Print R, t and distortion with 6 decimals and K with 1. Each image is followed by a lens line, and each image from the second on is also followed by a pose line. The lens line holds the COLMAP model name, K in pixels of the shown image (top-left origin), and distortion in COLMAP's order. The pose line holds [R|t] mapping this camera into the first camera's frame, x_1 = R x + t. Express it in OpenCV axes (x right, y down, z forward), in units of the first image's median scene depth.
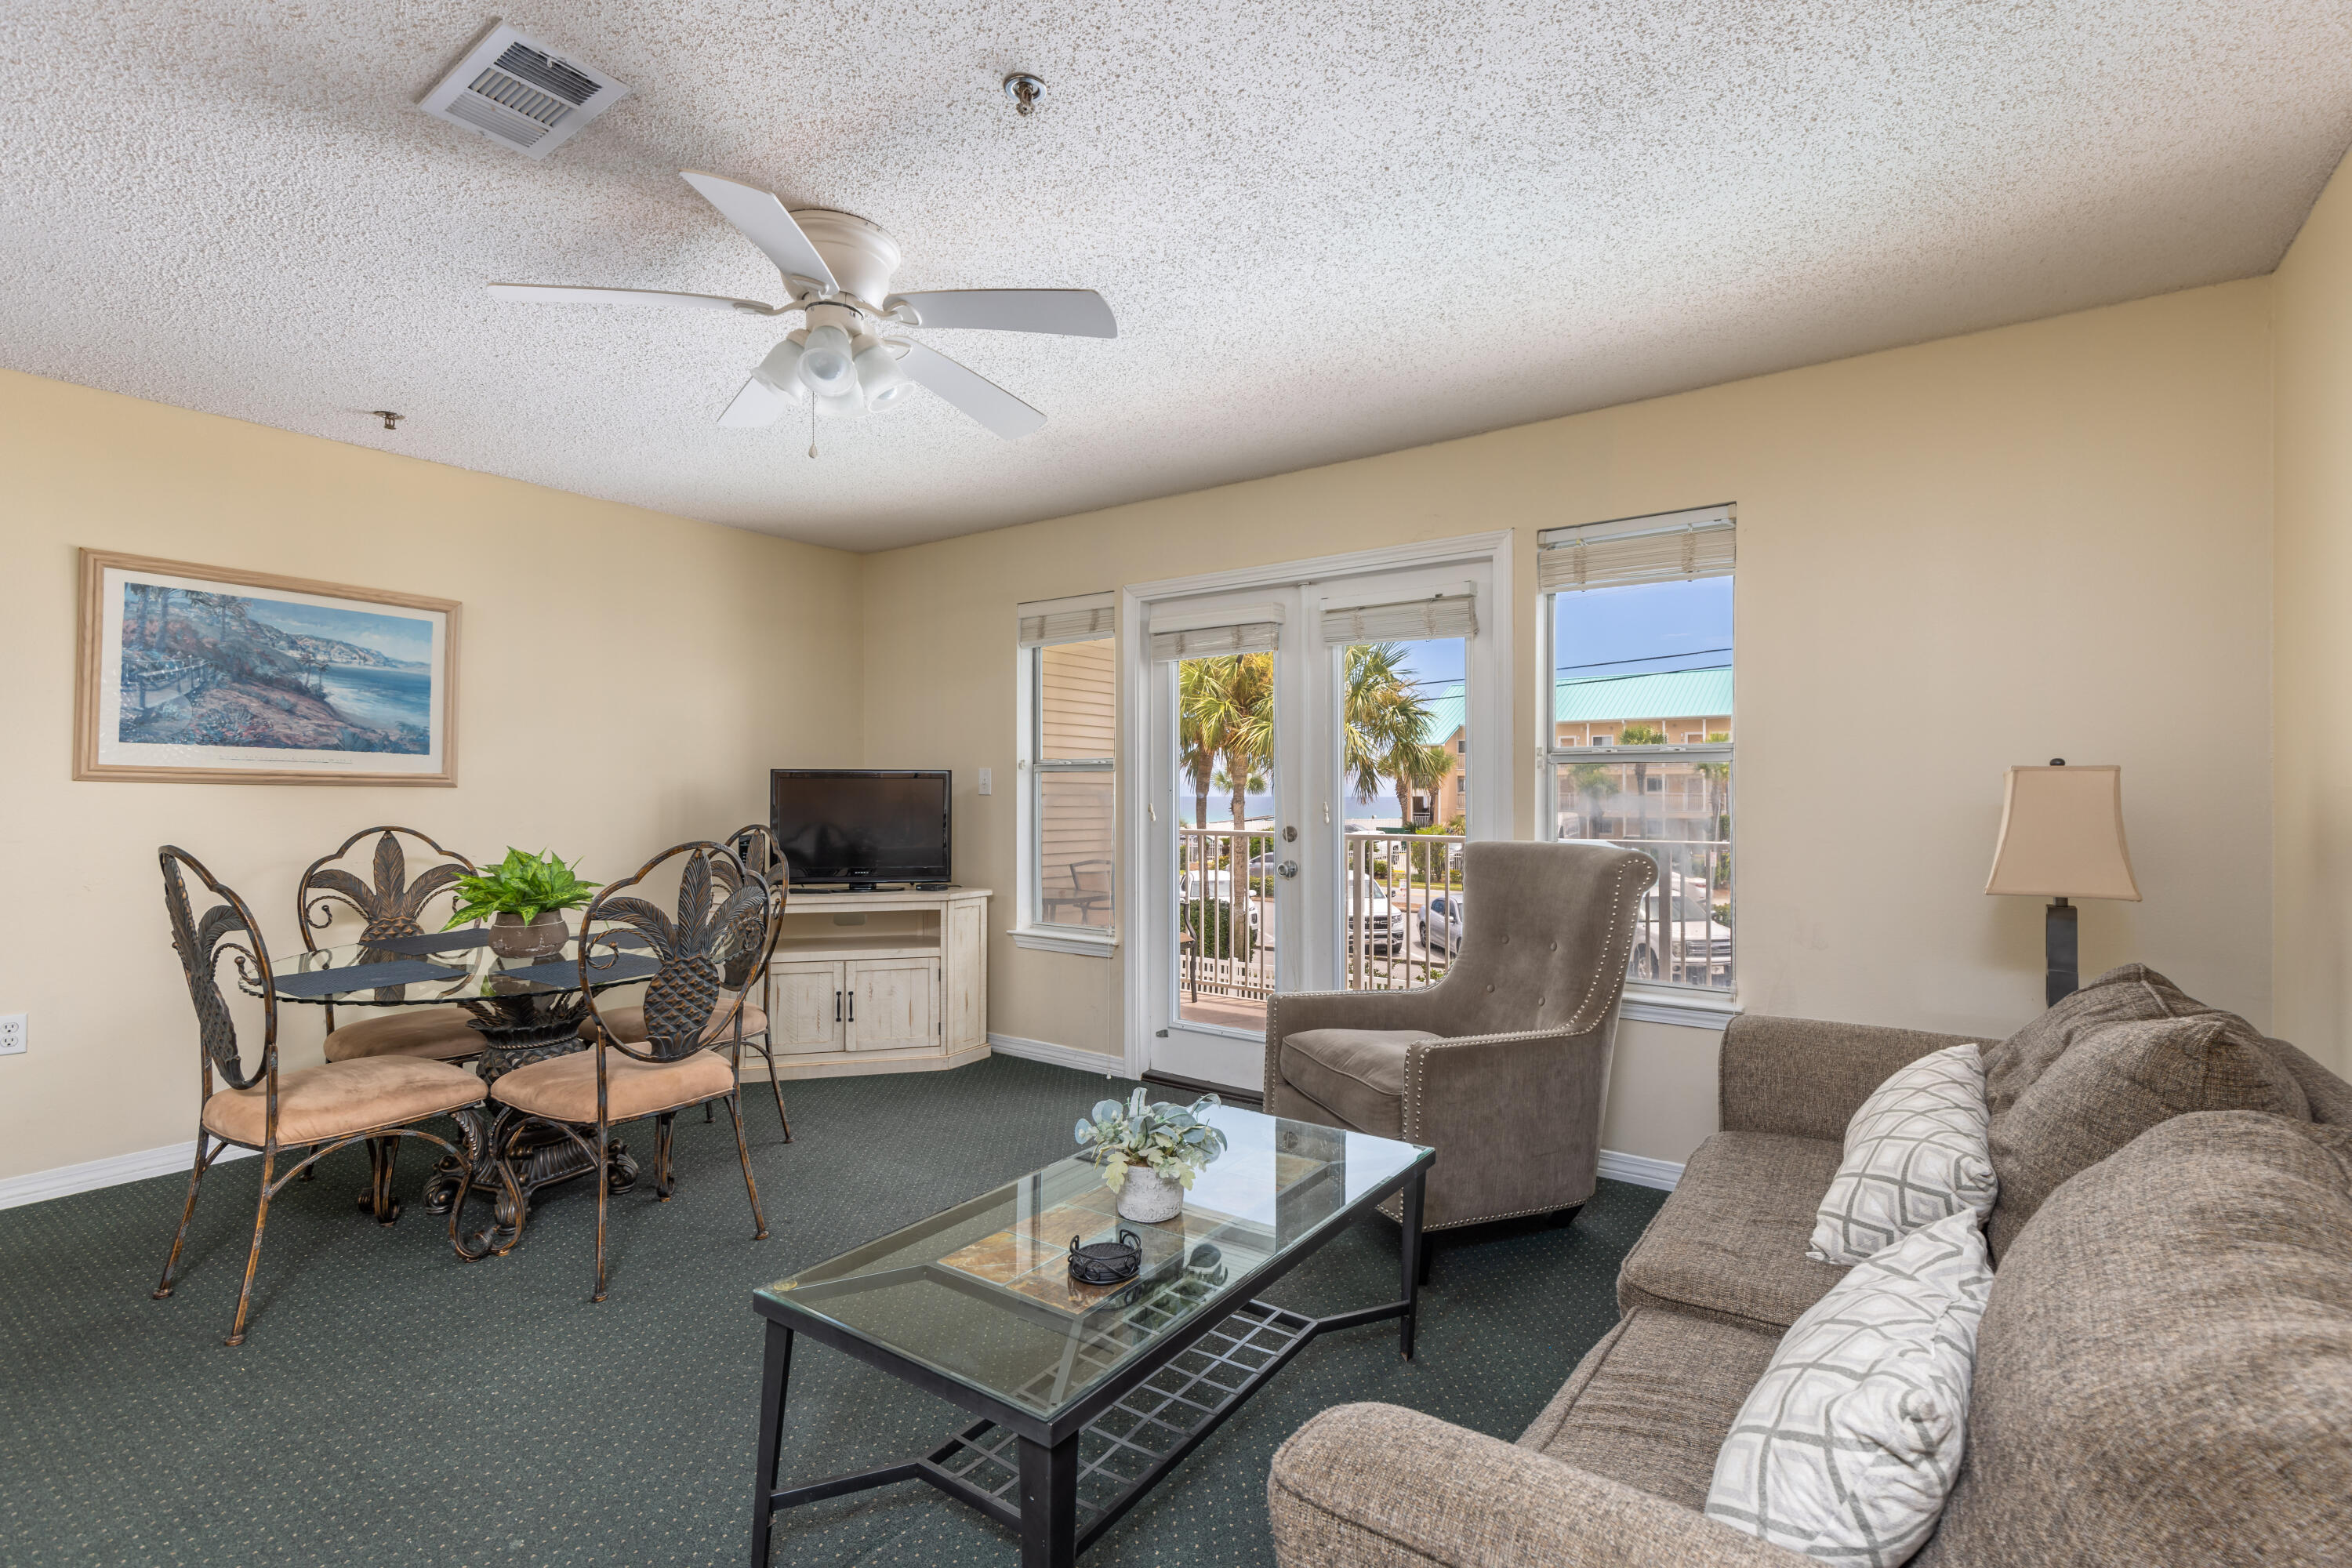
lens RADIAL K [[1065.4, 0, 1176.0], [0, 1065.4, 784.0], [0, 0, 1]] dist [0.002270, 0.000295]
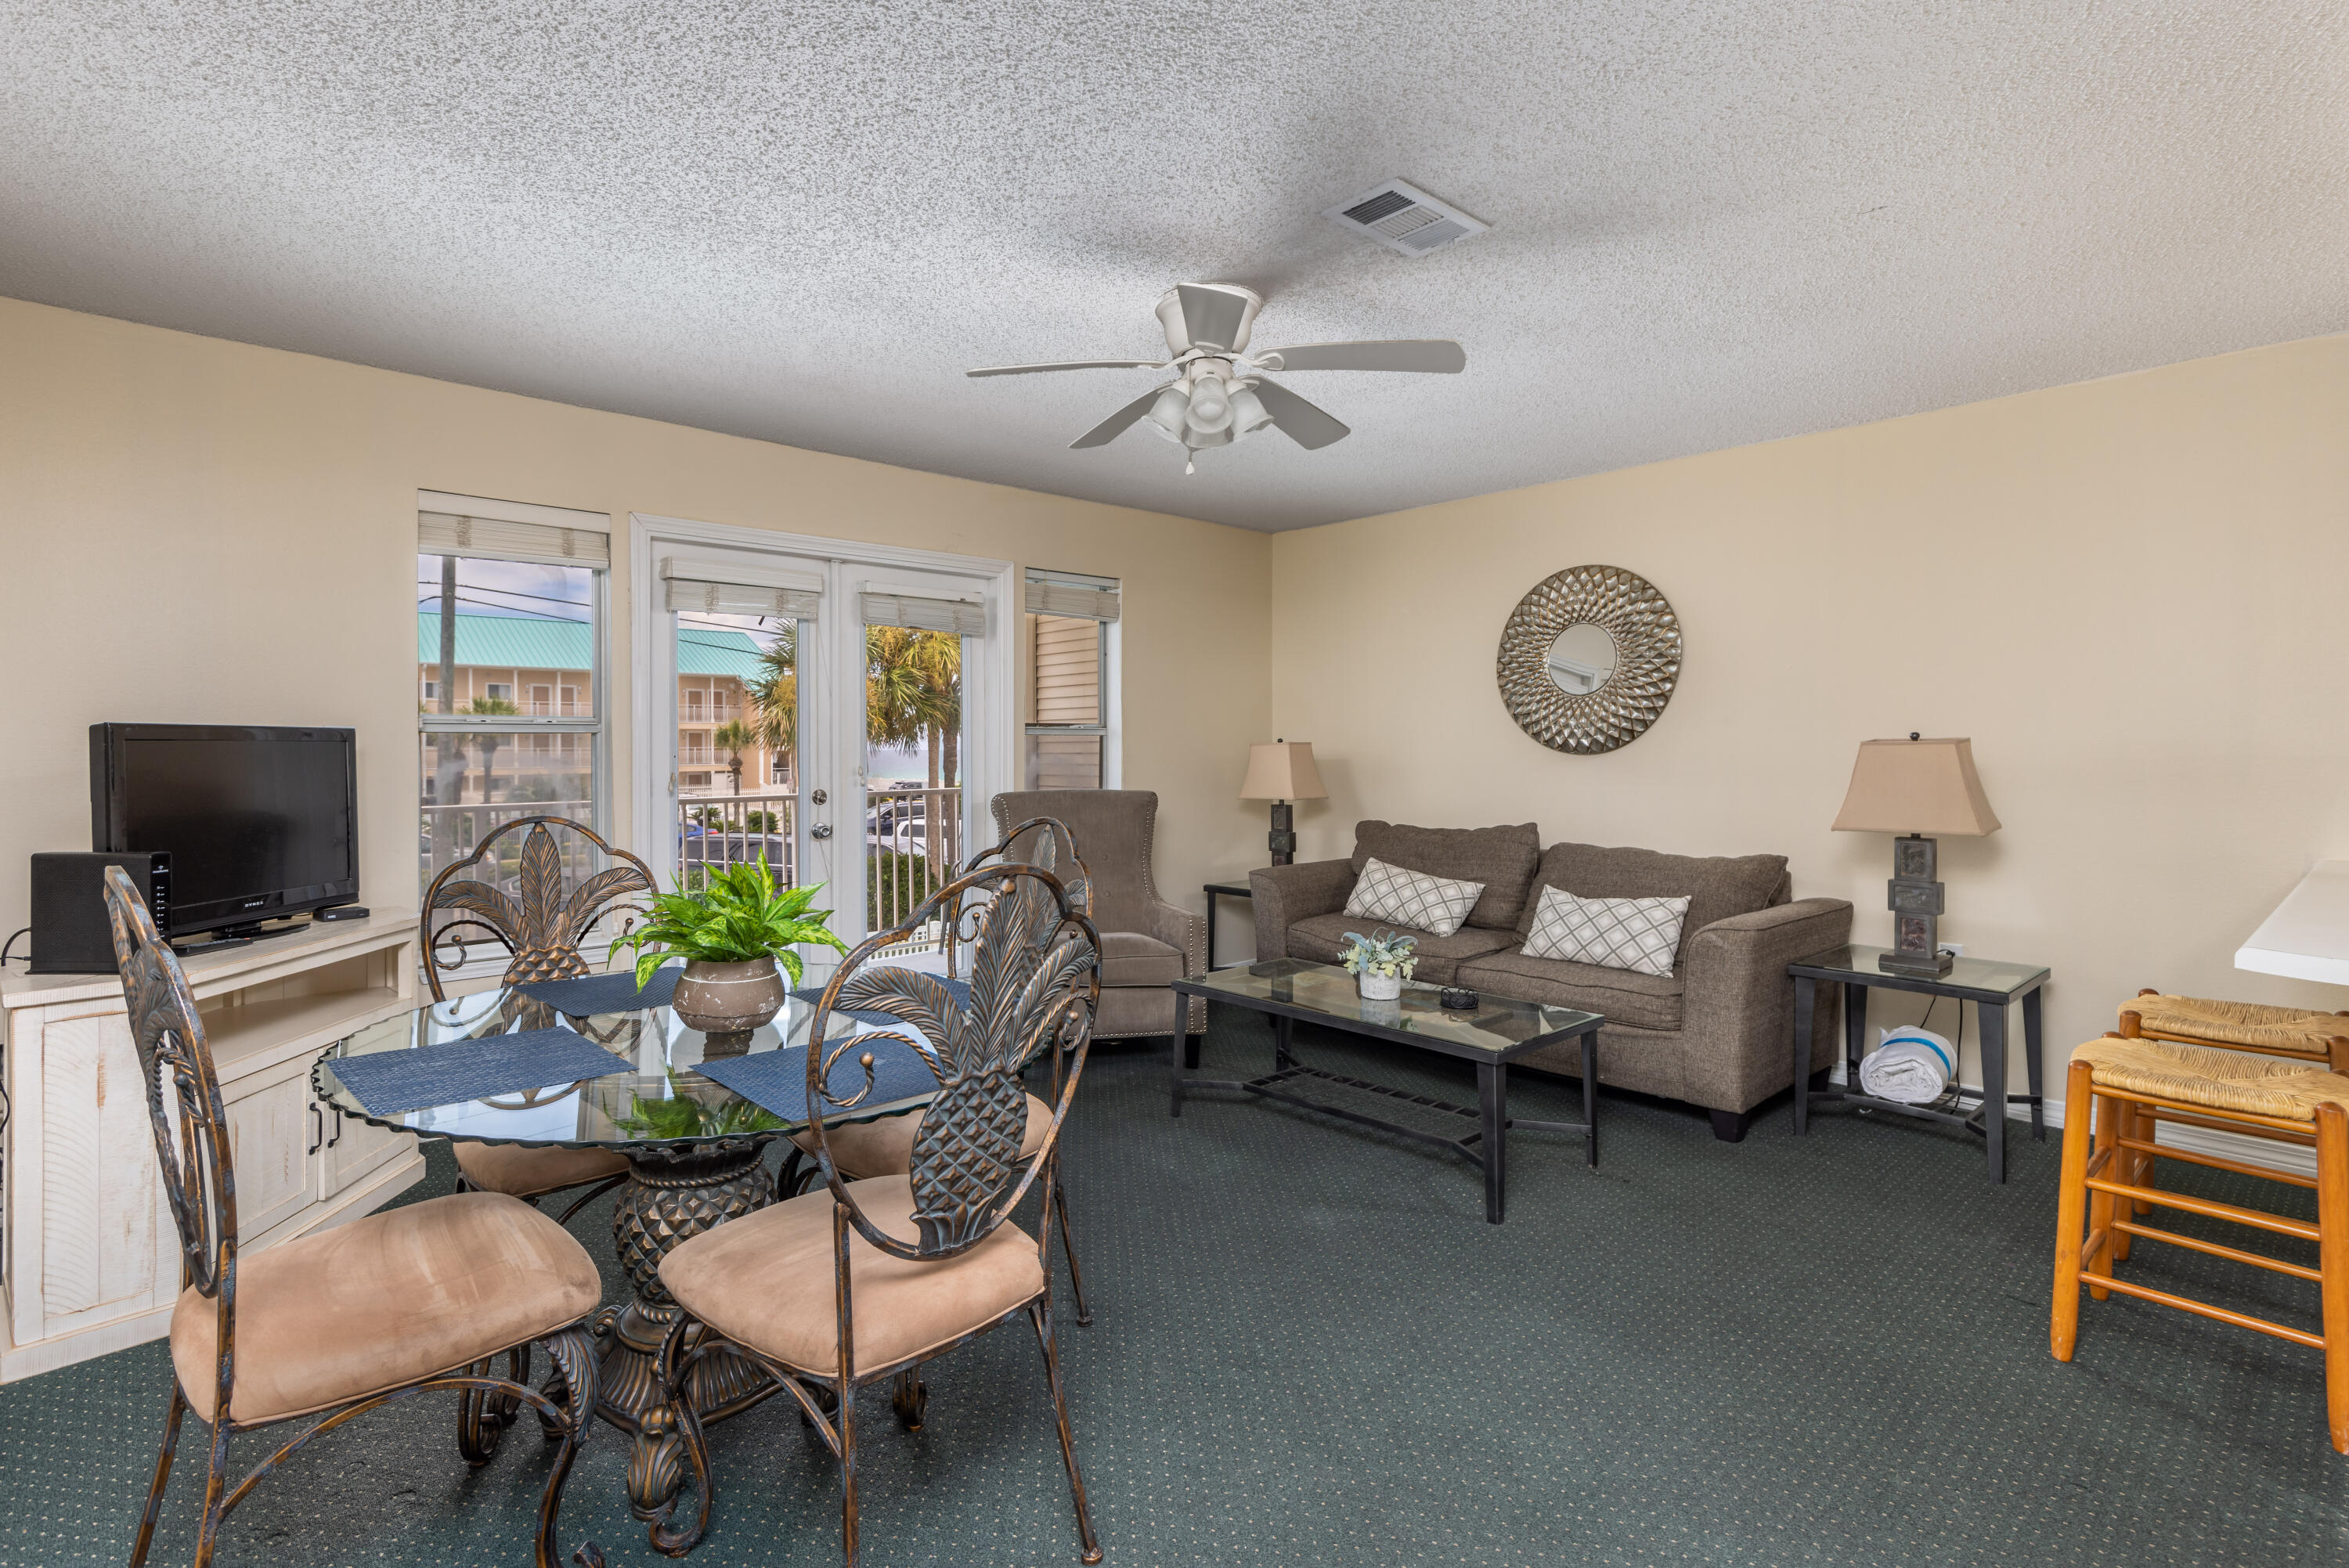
lens RADIAL K [[1129.4, 0, 1106.5], [0, 1129.4, 774.2], [0, 0, 1]] dist [0.000540, 0.000032]
pose [[0.222625, -0.025353, 0.974574, -1.022134], [-0.006190, 0.999605, 0.027418, -0.008824], [-0.974885, -0.012137, 0.222380, 0.545530]]
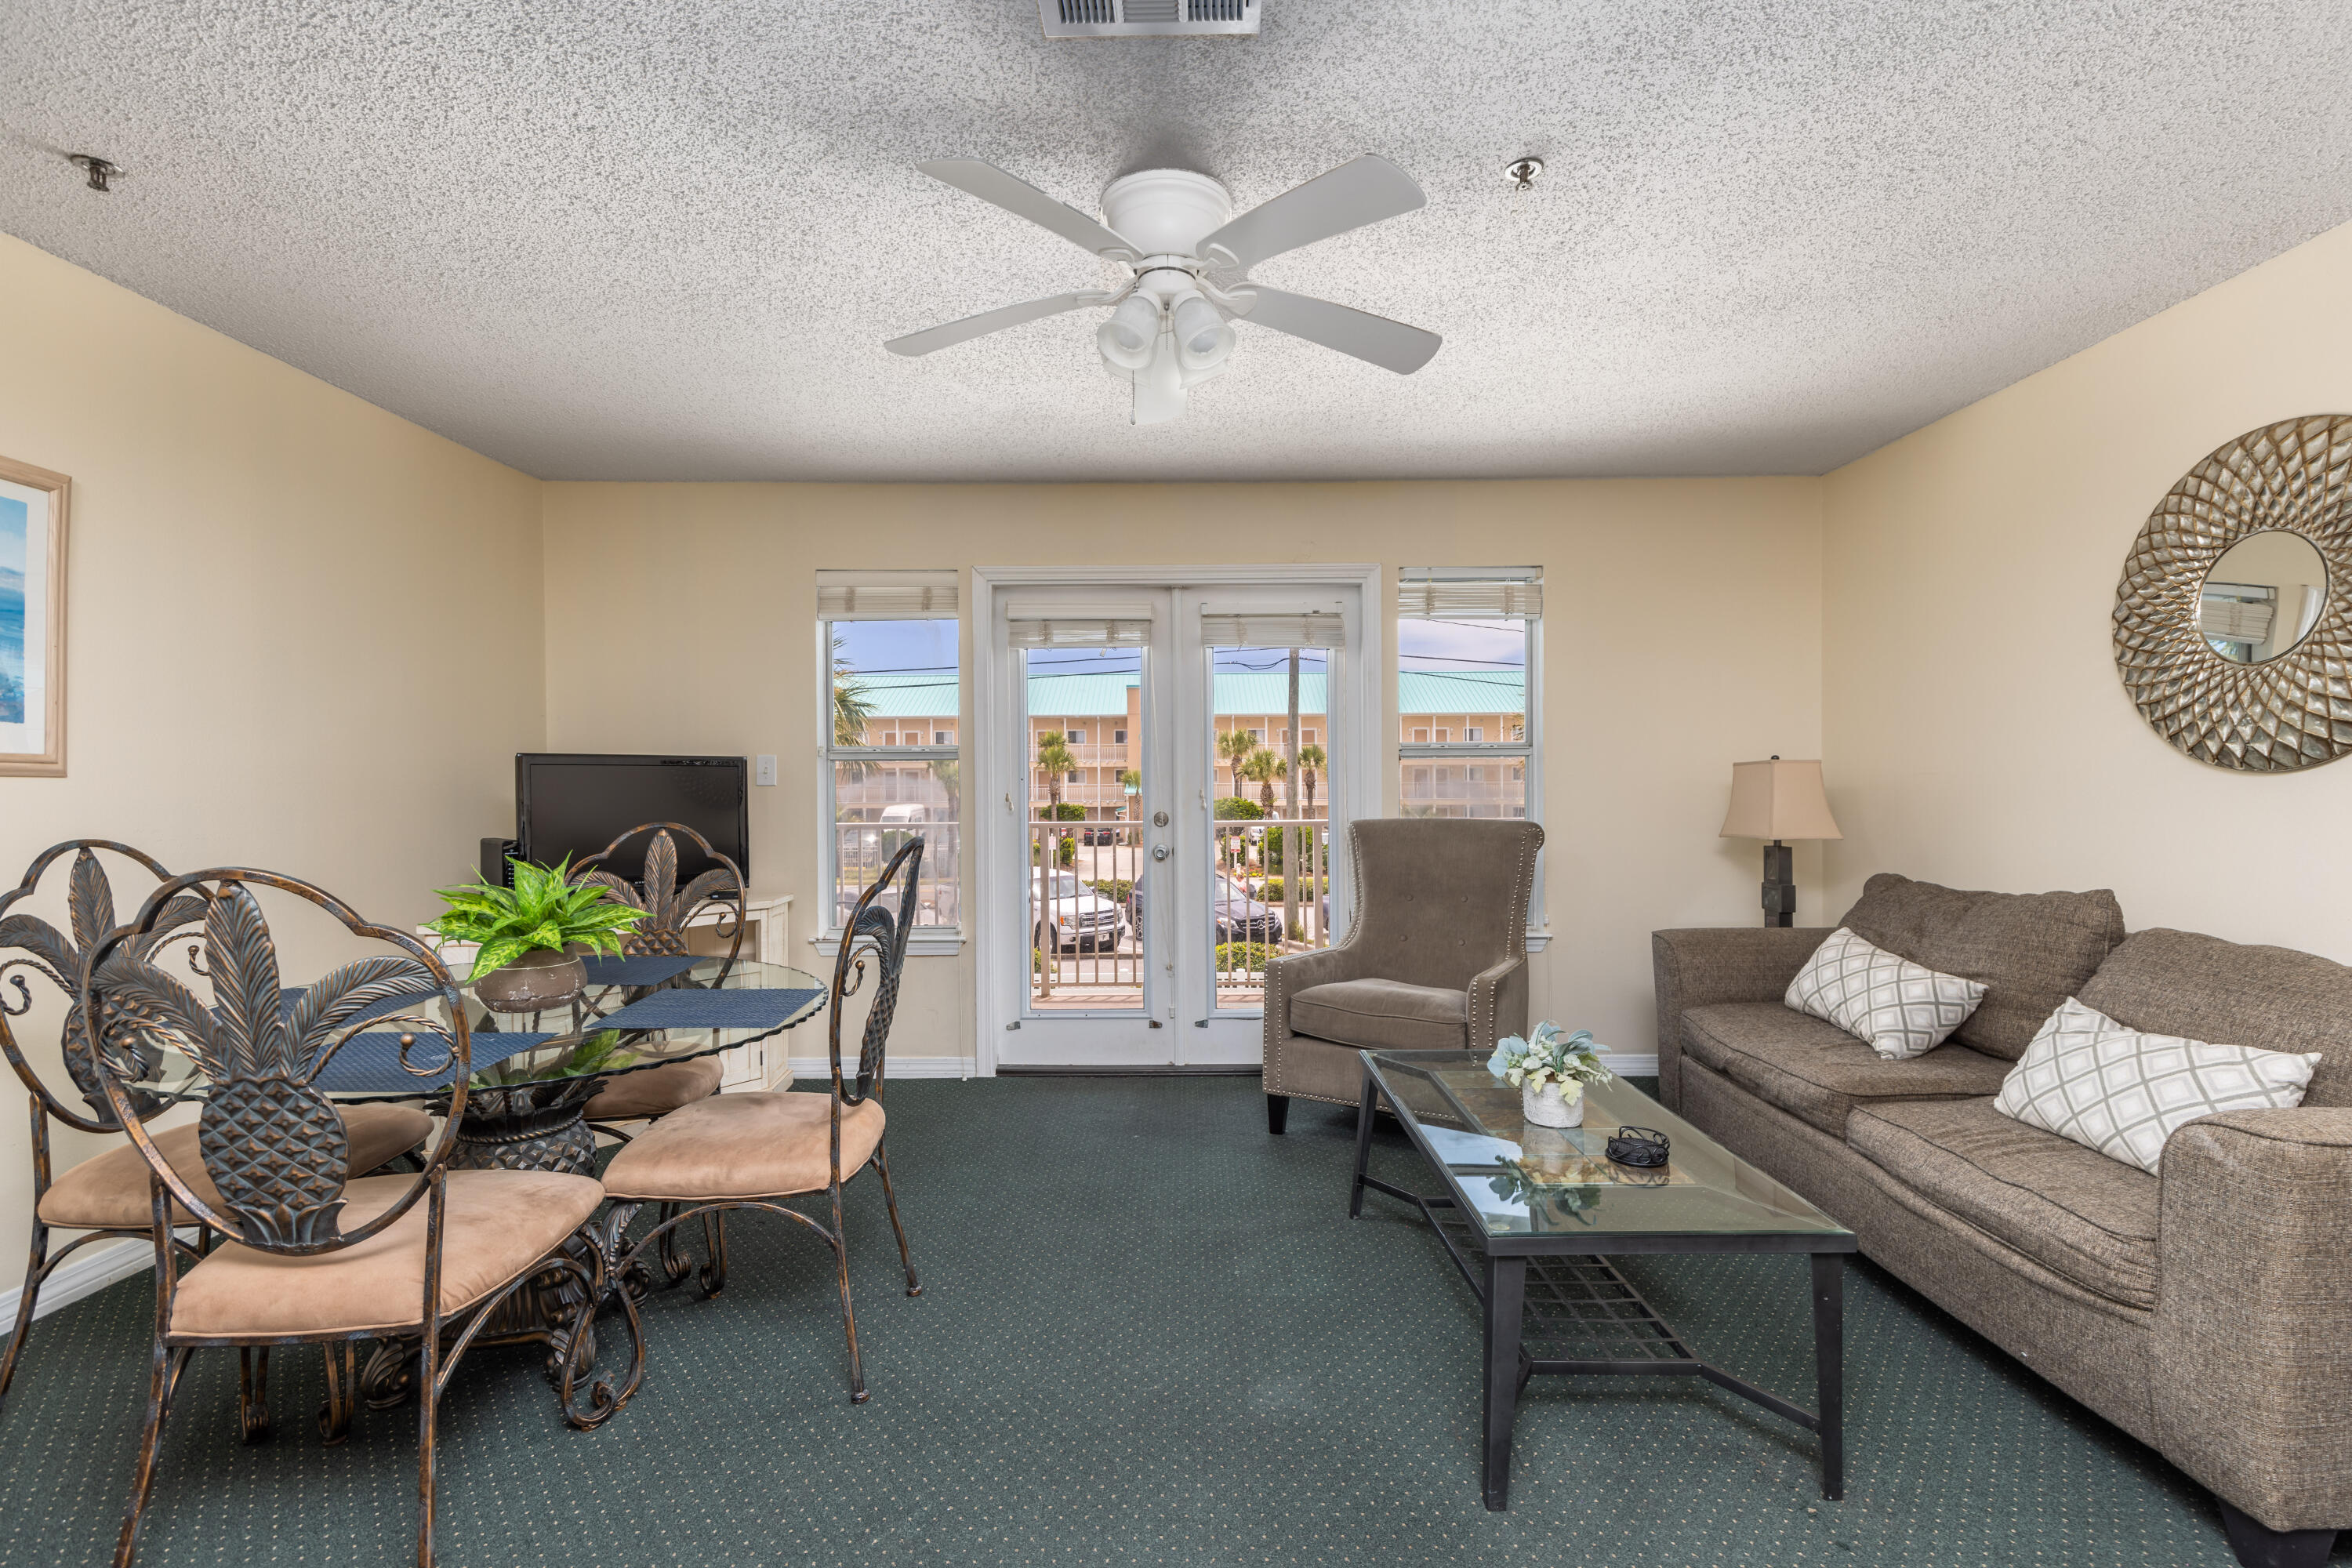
lens RADIAL K [[1065.4, 0, 1176.0], [0, 1065.4, 784.0], [0, 0, 1]] dist [0.002270, 0.000295]
pose [[0.815125, -0.004838, 0.579265, -0.565335], [0.001011, 0.999975, 0.006928, 0.004148], [-0.579285, -0.005062, 0.815110, 0.135525]]
